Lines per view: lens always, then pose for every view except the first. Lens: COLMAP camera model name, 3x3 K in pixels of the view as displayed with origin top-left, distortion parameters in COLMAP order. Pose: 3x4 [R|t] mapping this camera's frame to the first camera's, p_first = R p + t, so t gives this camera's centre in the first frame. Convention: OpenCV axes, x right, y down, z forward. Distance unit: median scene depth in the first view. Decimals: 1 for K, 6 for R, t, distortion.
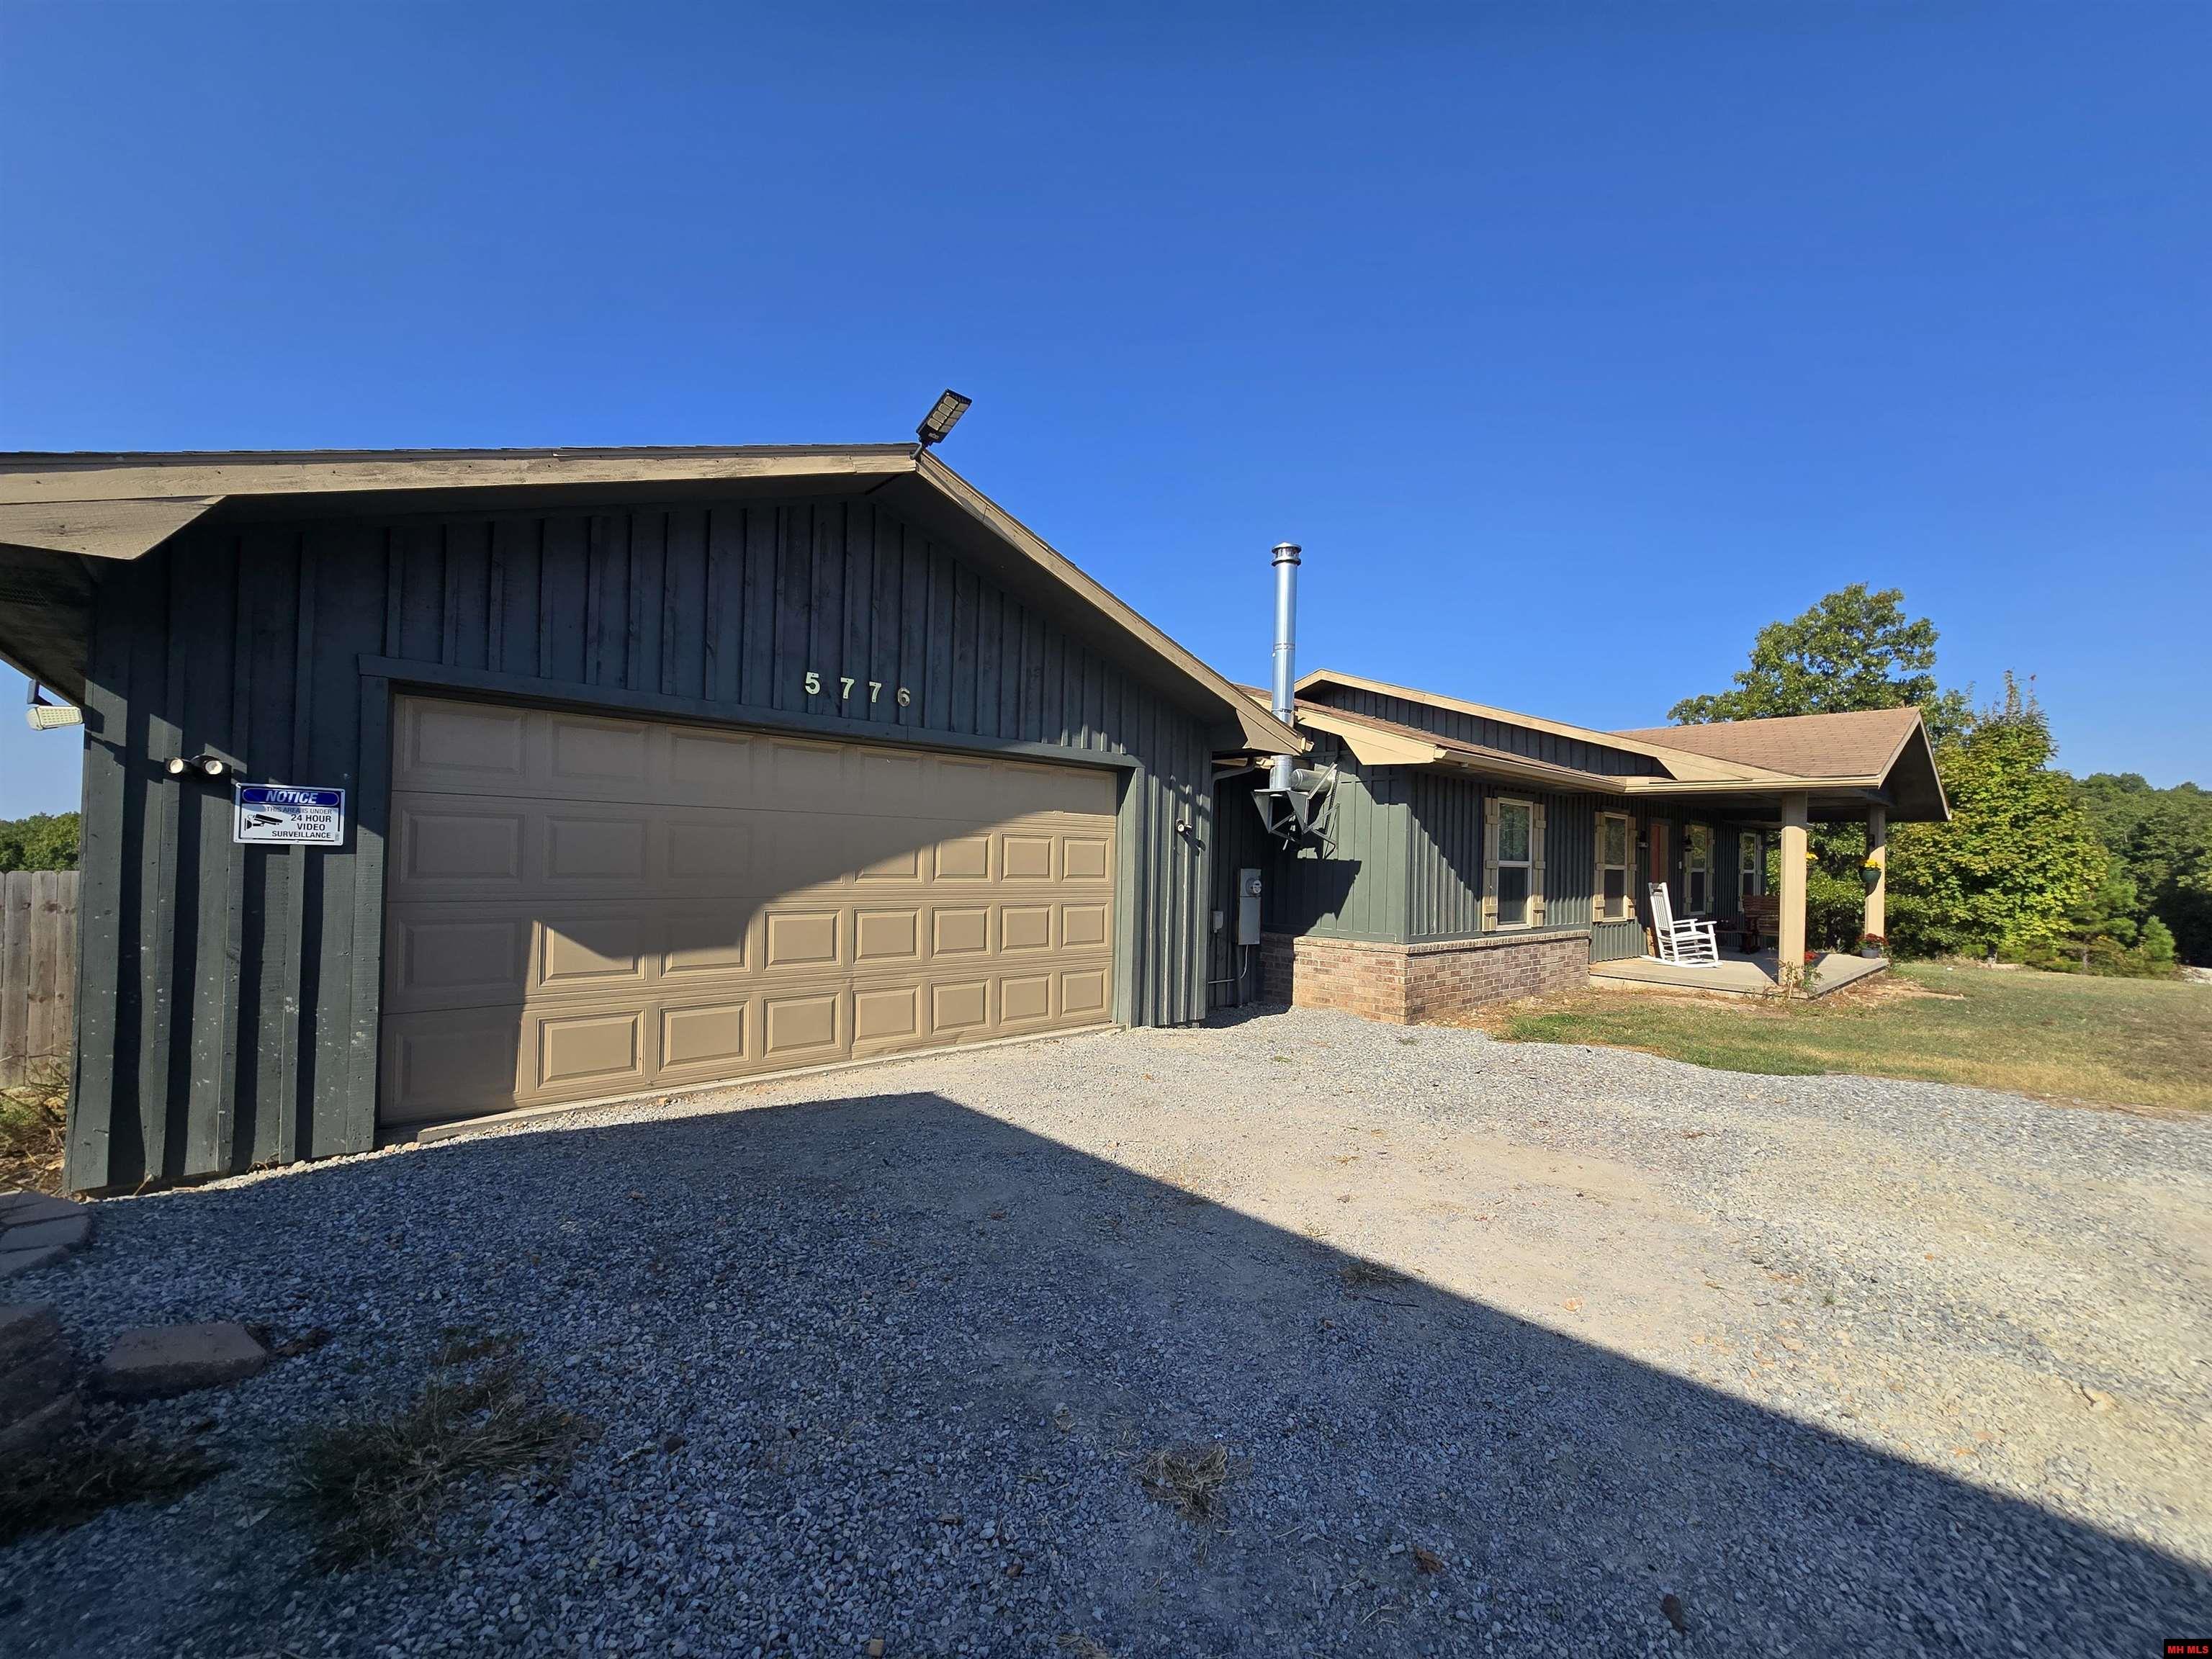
lens RADIAL K [[904.5, 0, 1097.6], [0, 904.5, 846.1], [0, 0, 1]] dist [-0.008790, 0.003086]
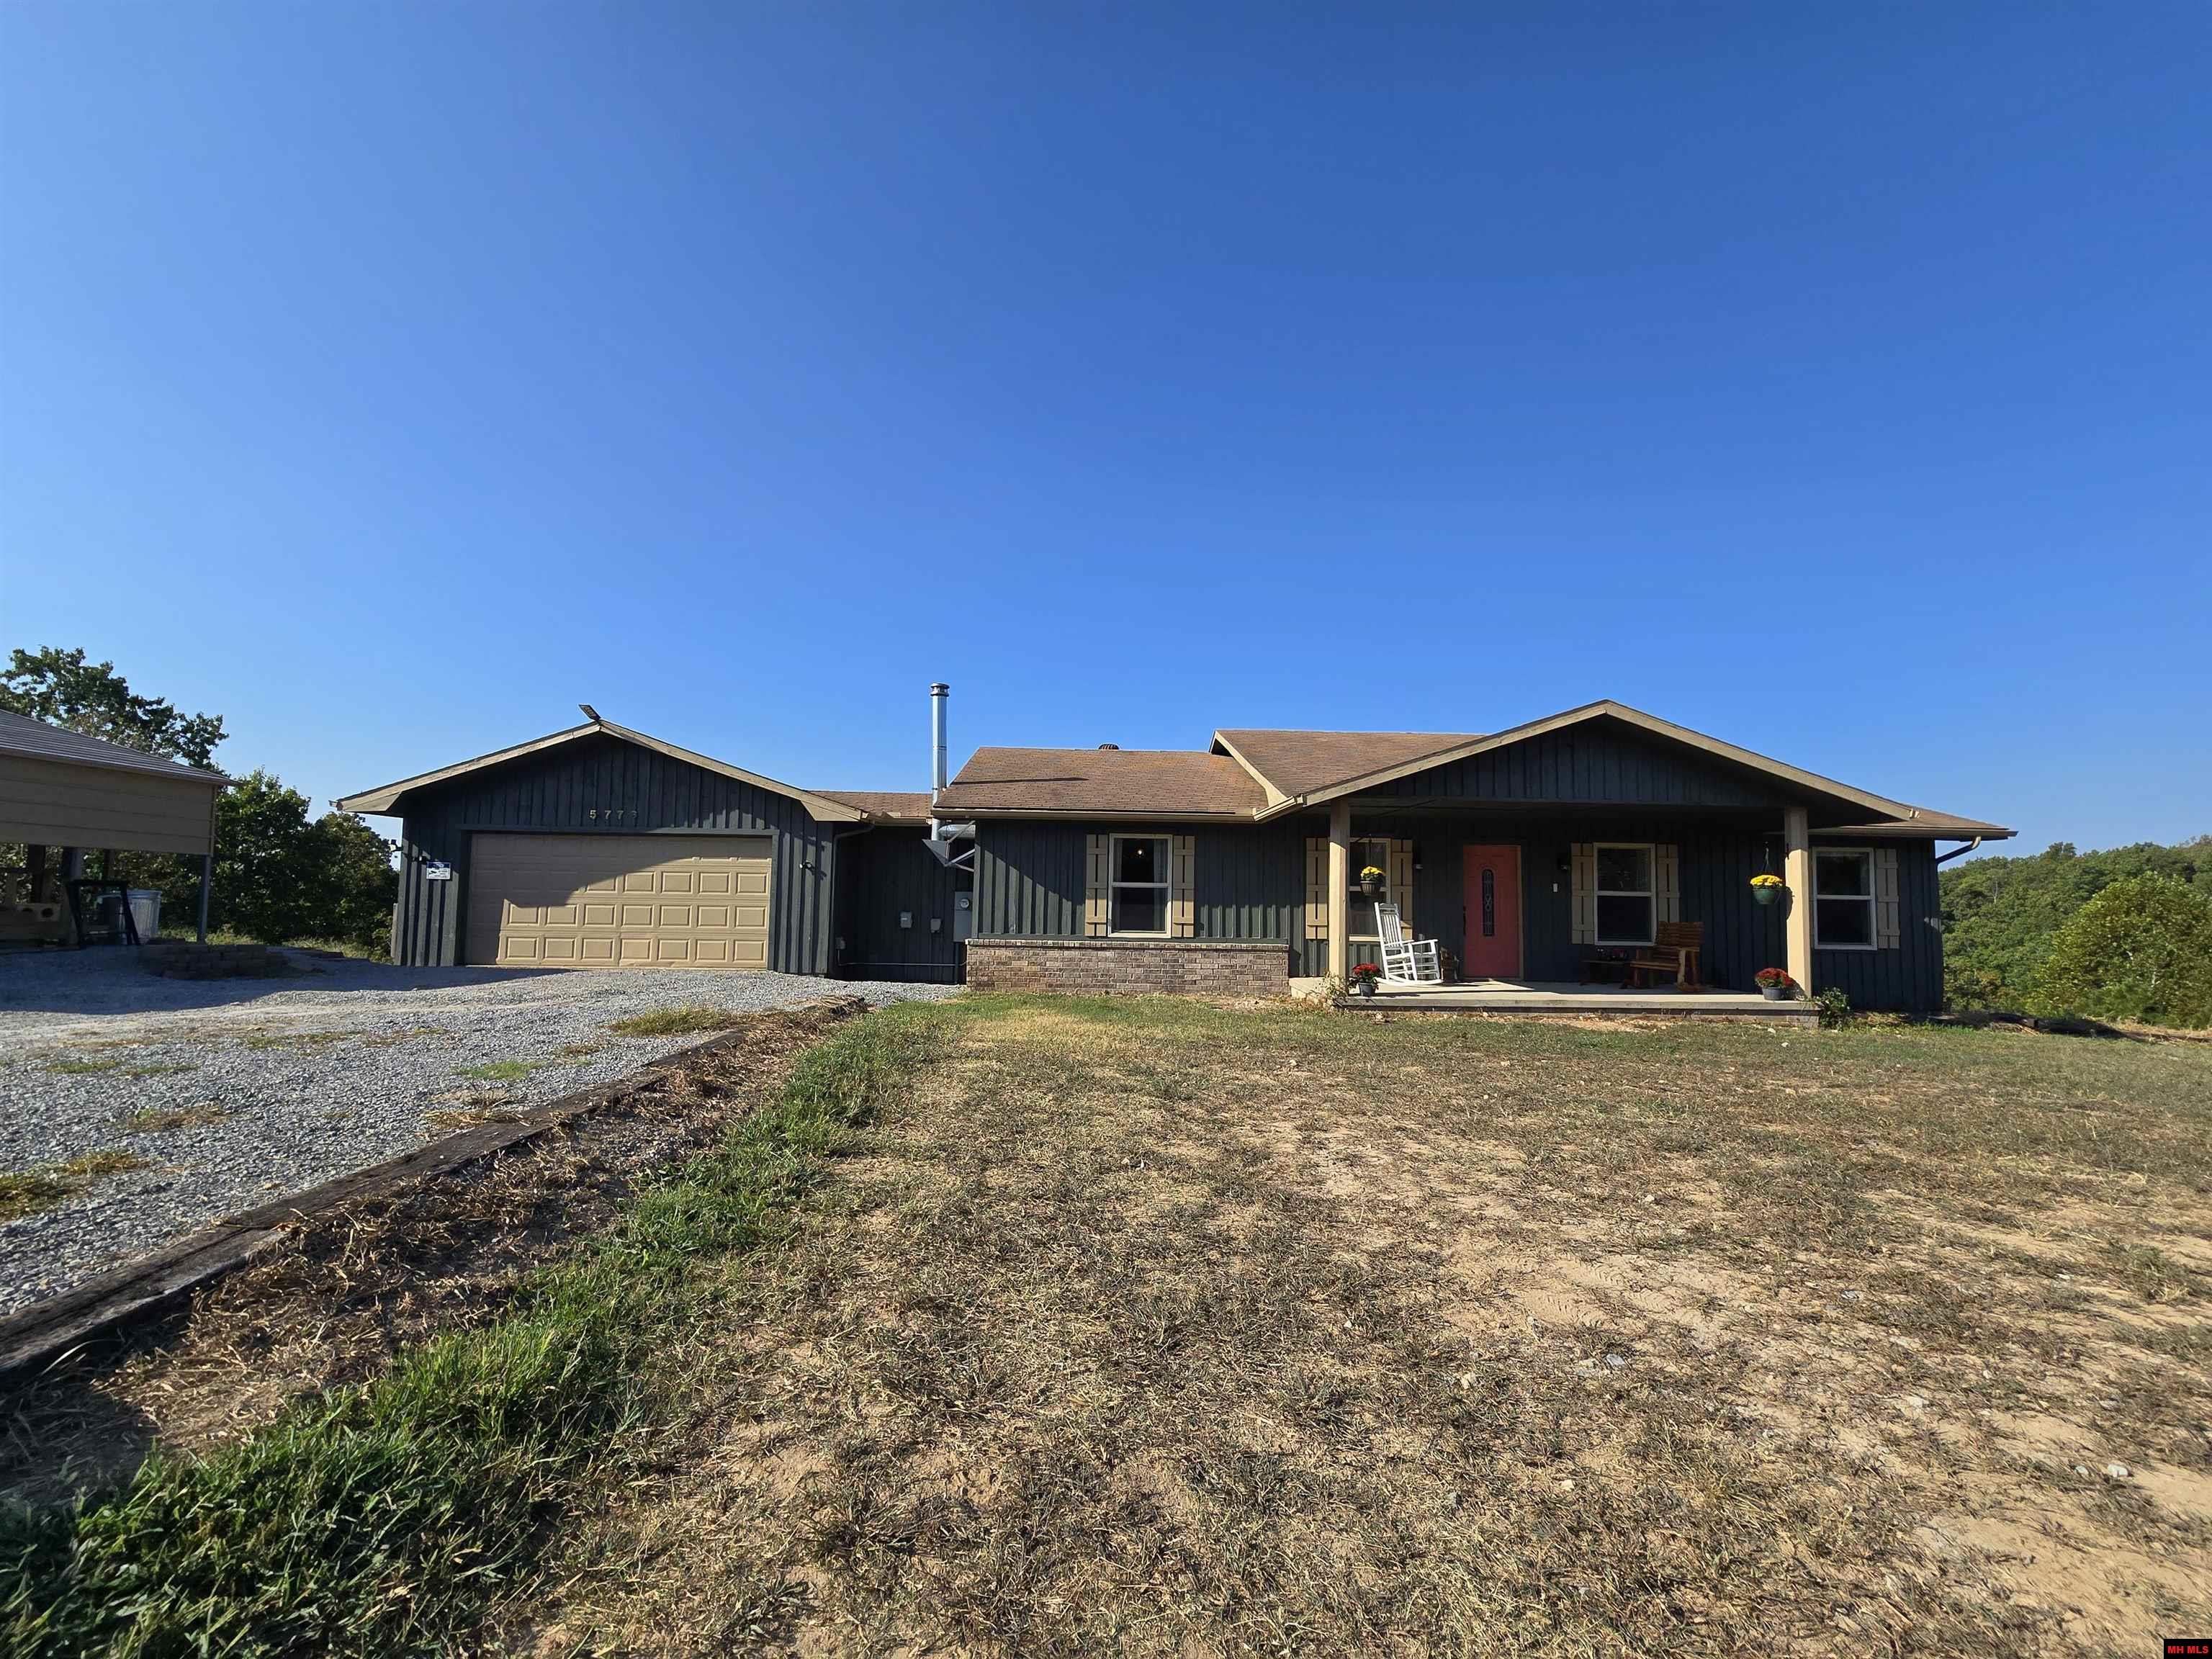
lens RADIAL K [[904.5, 0, 1097.6], [0, 904.5, 846.1], [0, 0, 1]] dist [-0.008790, 0.003086]
pose [[0.762343, -0.050991, -0.645161, 1.811993], [0.010769, 0.997753, -0.066133, 0.071282], [0.647084, 0.043468, 0.761179, -0.018817]]
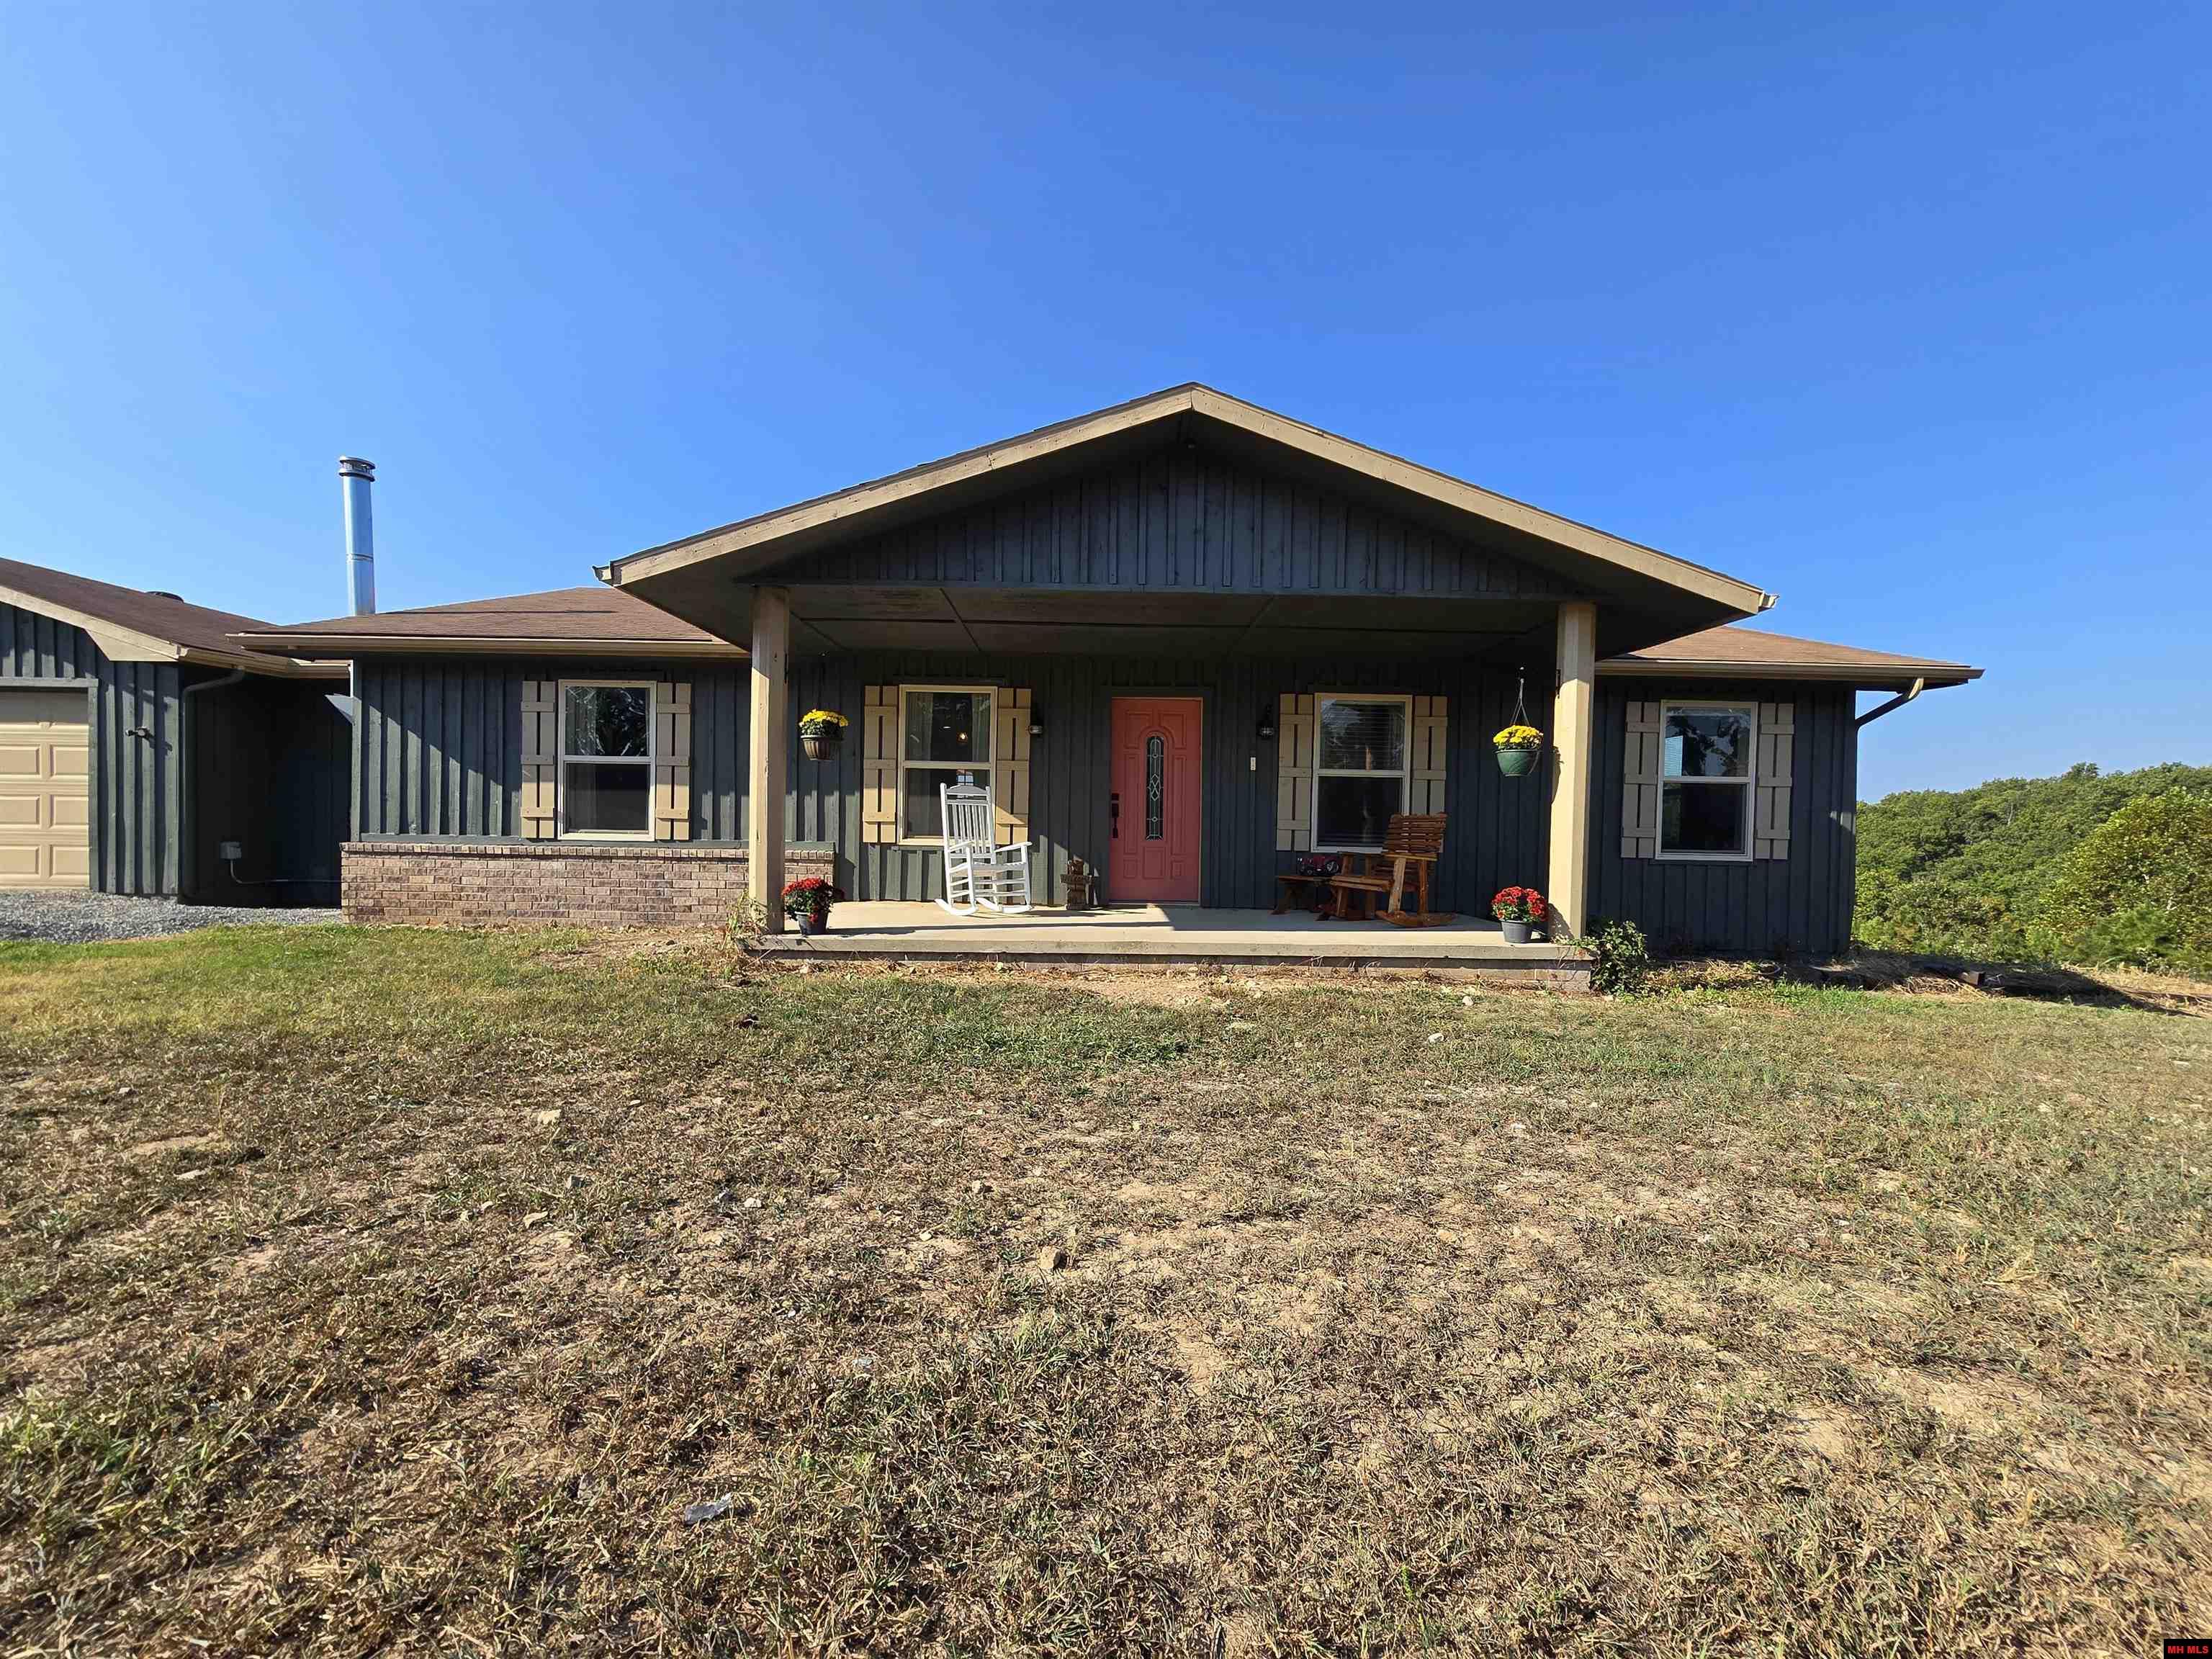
lens RADIAL K [[904.5, 0, 1097.6], [0, 904.5, 846.1], [0, 0, 1]] dist [-0.008790, 0.003086]
pose [[0.755290, 0.003574, -0.655382, 1.956359], [0.010382, 0.999794, 0.017417, 0.129942], [0.655309, -0.019959, 0.755097, 0.968549]]
